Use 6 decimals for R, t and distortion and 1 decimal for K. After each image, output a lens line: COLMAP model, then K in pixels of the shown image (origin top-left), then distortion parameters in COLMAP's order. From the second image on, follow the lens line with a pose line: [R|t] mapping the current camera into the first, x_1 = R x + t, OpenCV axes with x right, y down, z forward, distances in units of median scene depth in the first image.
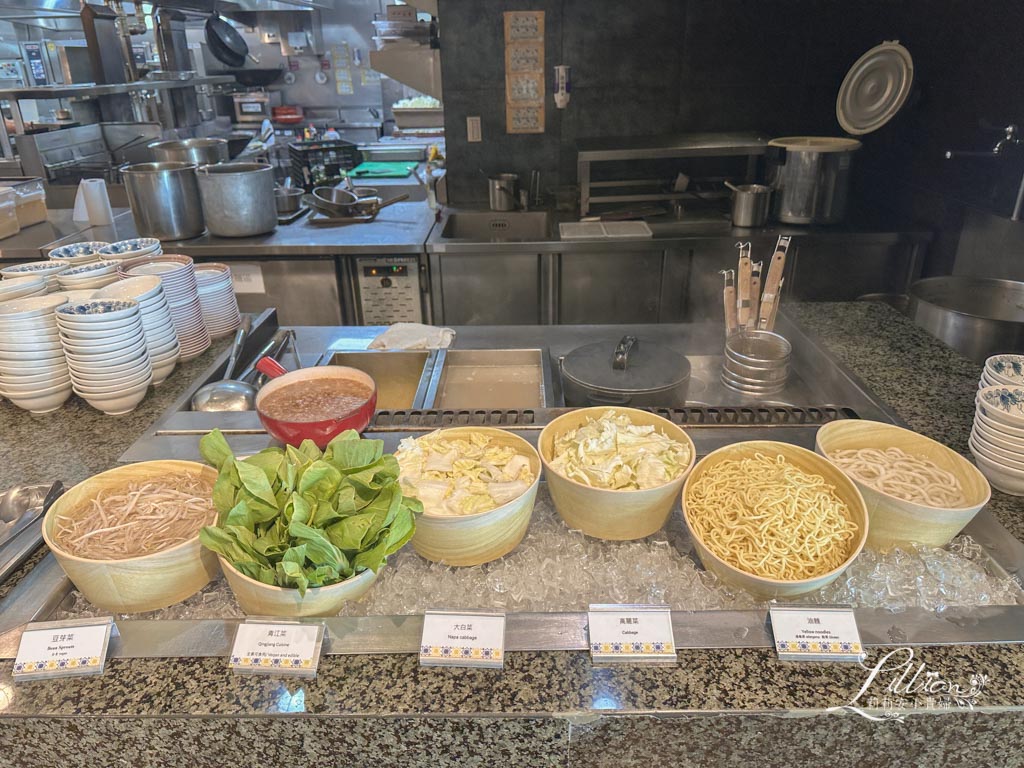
lens RADIAL K [[722.3, 0, 512.0], [0, 722.3, 384.0], [0, 0, 1]] dist [-0.006091, -0.002490]
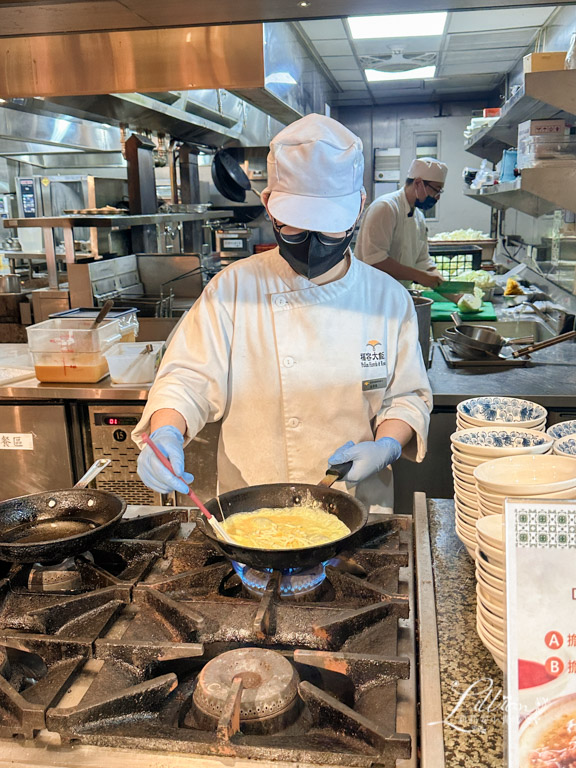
lens RADIAL K [[767.7, 0, 288.0], [0, 767.7, 384.0], [0, 0, 1]] dist [0.073904, -0.004748]
pose [[0.989554, 0.028966, -0.141223, -0.186731], [-0.055689, 0.980372, -0.189126, -0.017105], [0.132973, 0.195015, 0.971745, 0.075009]]
